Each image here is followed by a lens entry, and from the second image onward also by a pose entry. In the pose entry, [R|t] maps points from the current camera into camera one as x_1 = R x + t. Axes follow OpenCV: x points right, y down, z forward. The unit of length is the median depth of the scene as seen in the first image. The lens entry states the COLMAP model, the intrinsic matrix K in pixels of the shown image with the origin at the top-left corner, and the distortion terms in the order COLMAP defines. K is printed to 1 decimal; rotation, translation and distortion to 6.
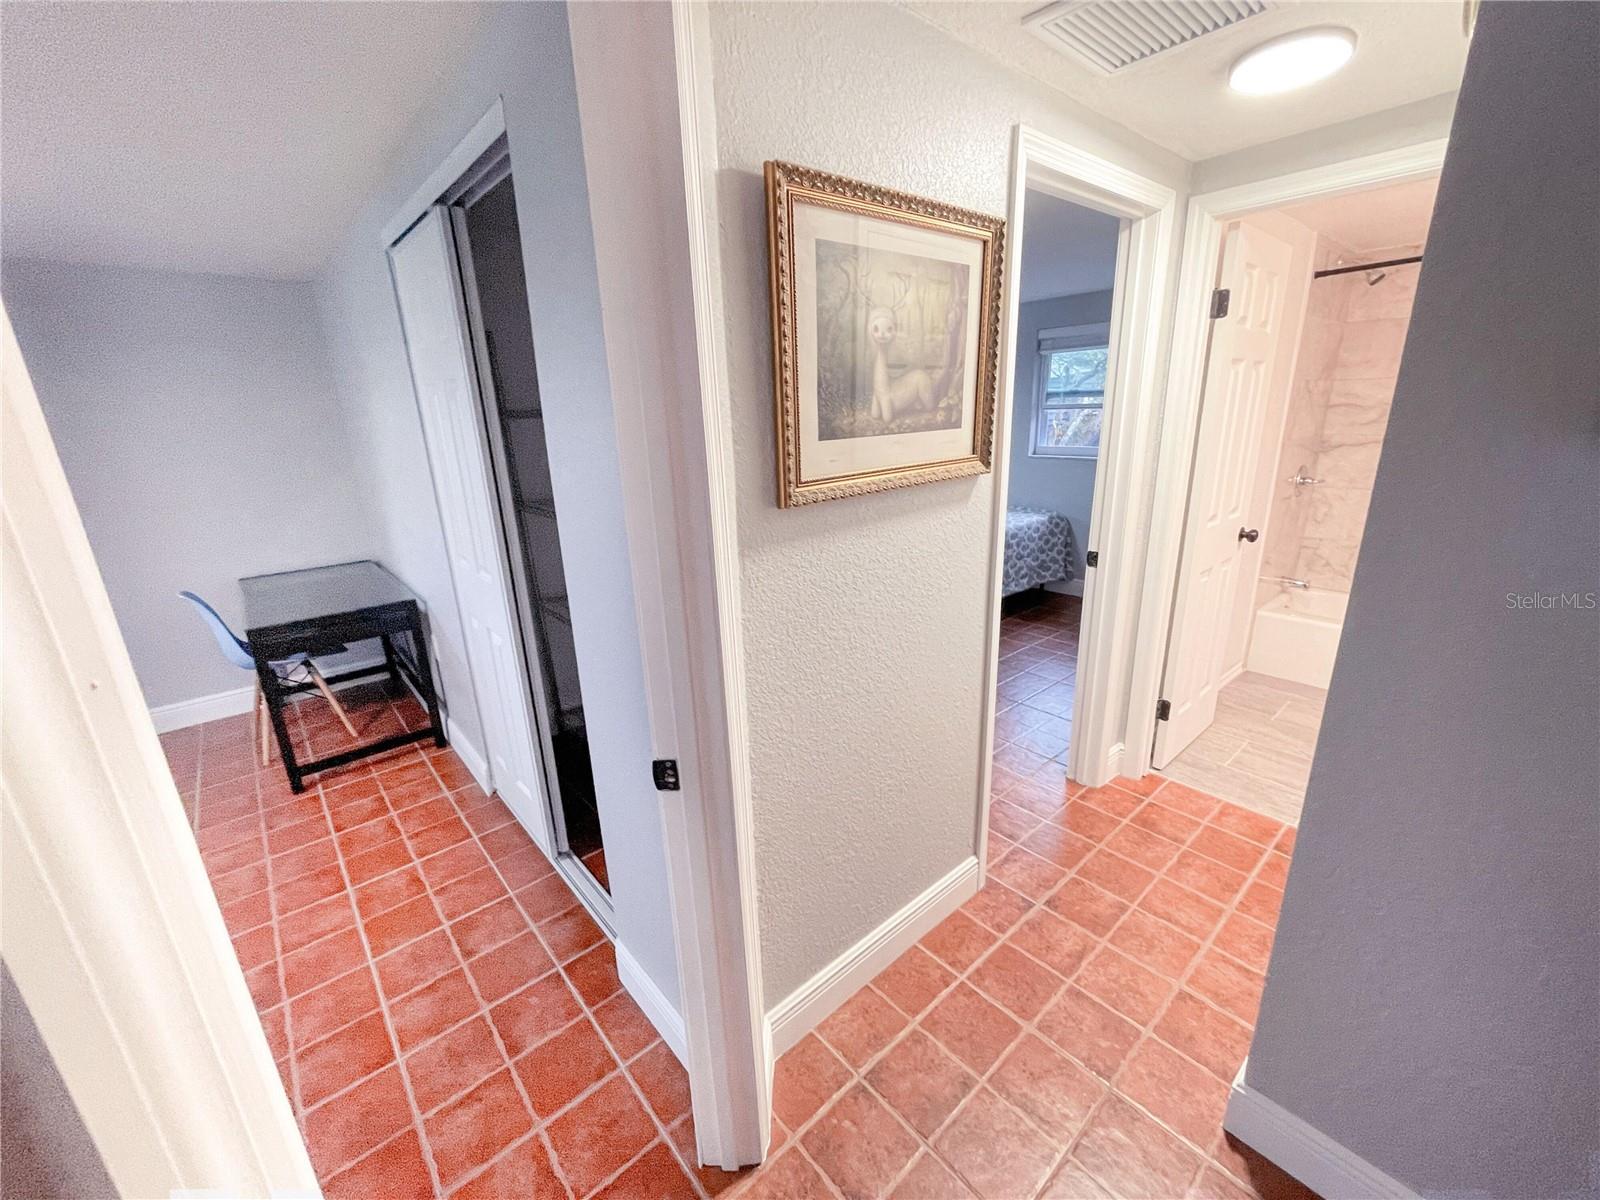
lens RADIAL K [[649.1, 0, 807.2], [0, 649.1, 594.5], [0, 0, 1]] dist [-0.001604, -0.000008]
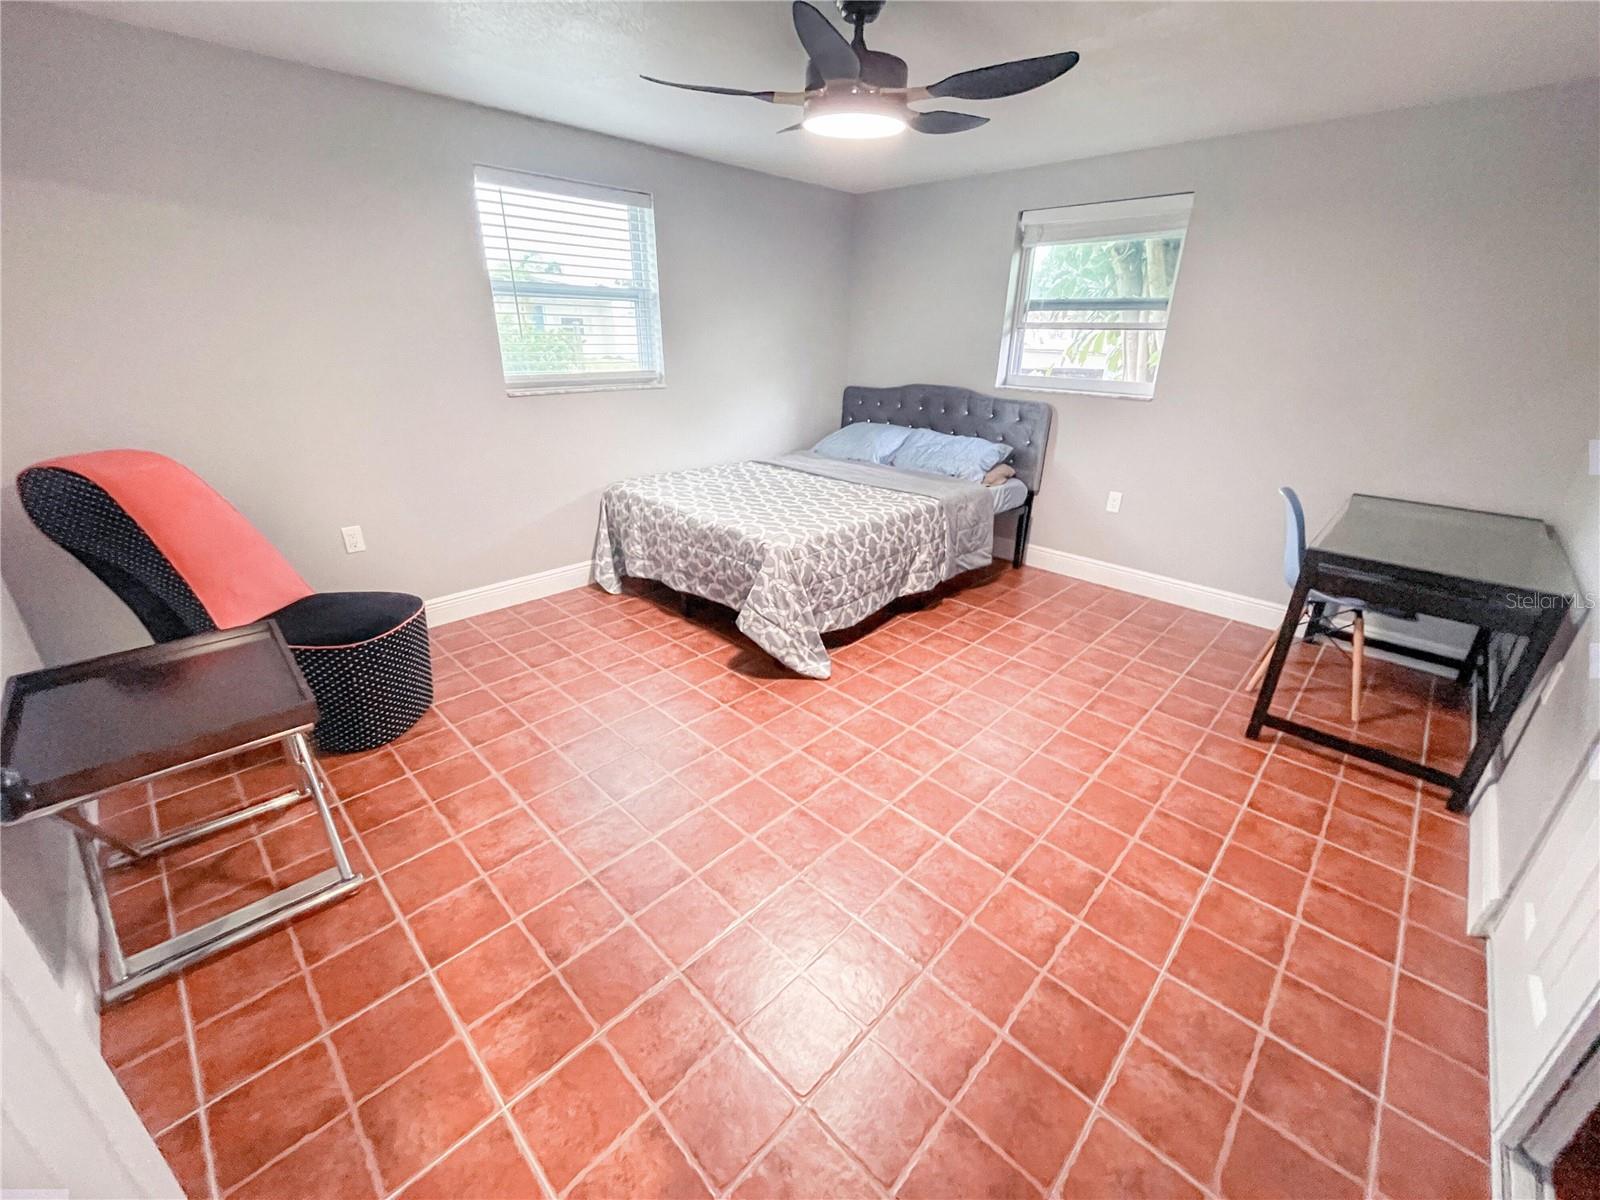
lens RADIAL K [[653.4, 0, 800.0], [0, 653.4, 600.0], [0, 0, 1]] dist [-0.002399, 0.000246]
pose [[0.079522, 0.415877, -0.905938, -0.115613], [-0.306142, 0.875084, 0.374840, 0.001802], [0.948659, 0.247538, 0.196905, 0.205661]]
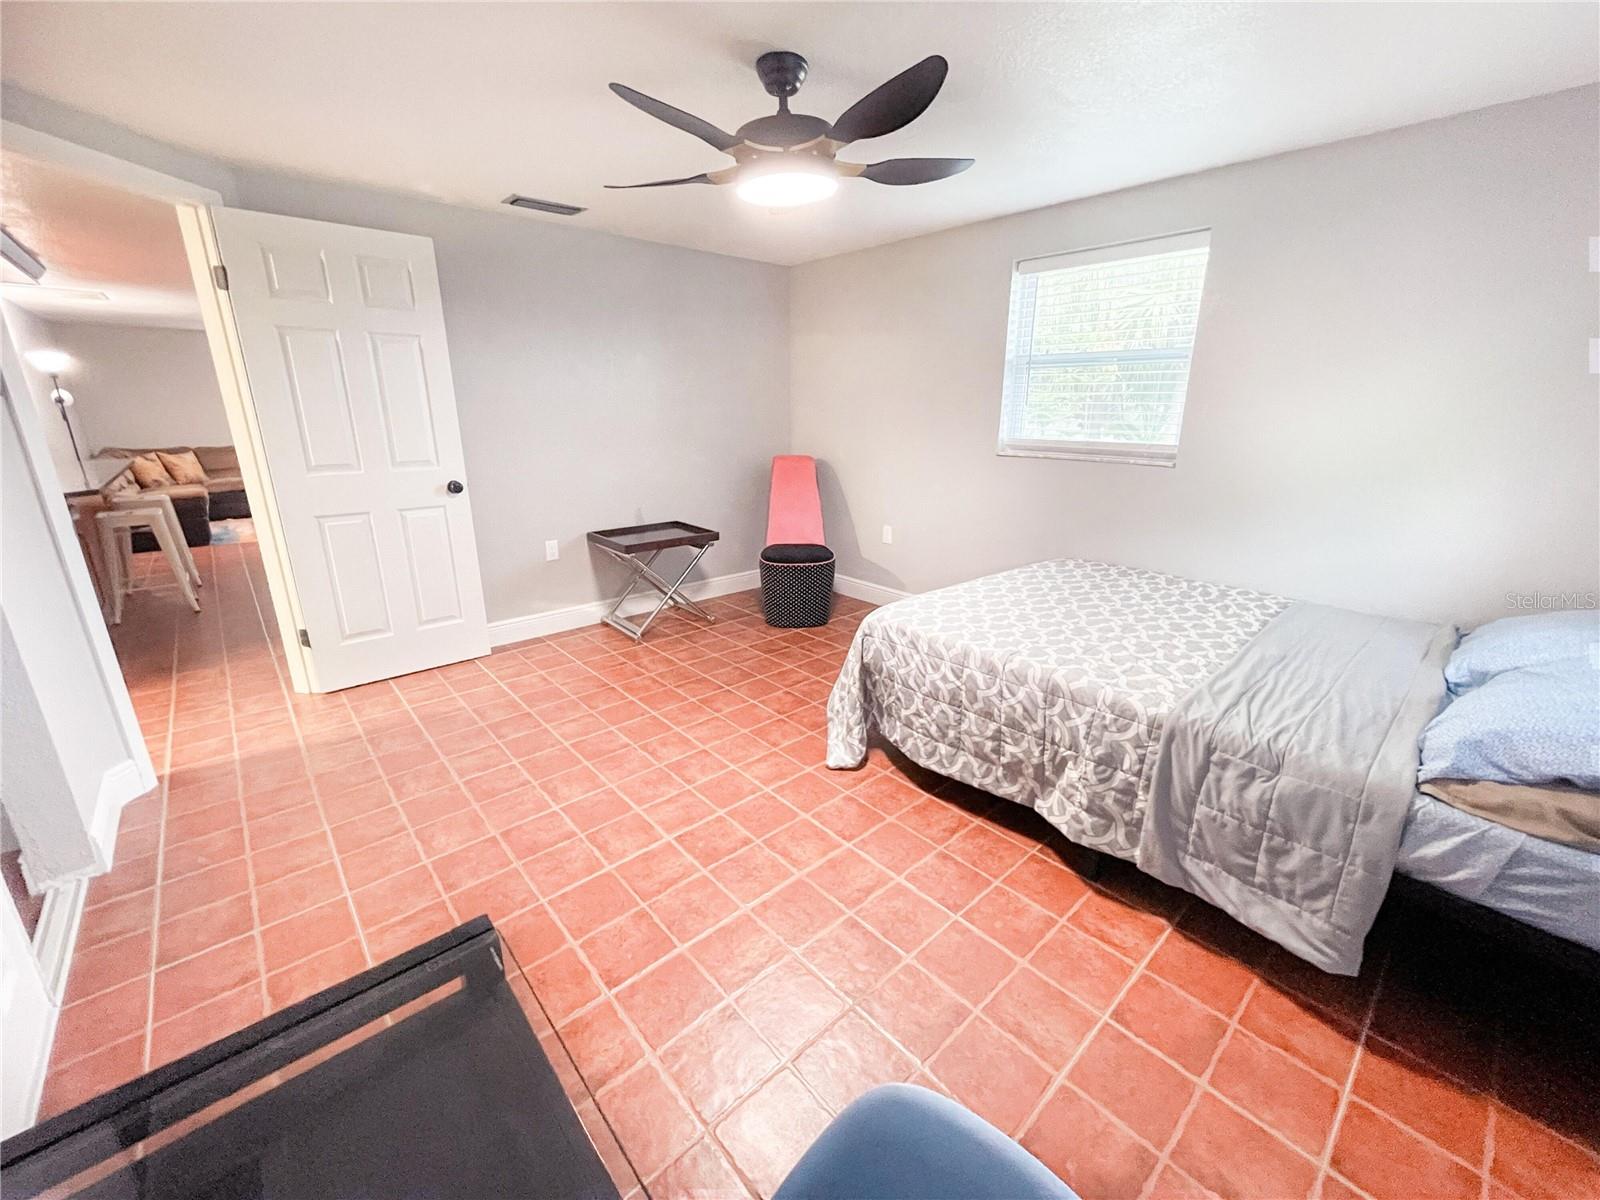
lens RADIAL K [[644.2, 0, 795.7], [0, 644.2, 599.9], [0, 0, 1]] dist [-0.004957, 0.000183]
pose [[-0.999361, 0.035678, 0.002036, -1.695153], [0.030705, 0.828111, 0.559723, -0.414188], [0.018284, 0.559428, -0.828677, 1.879398]]
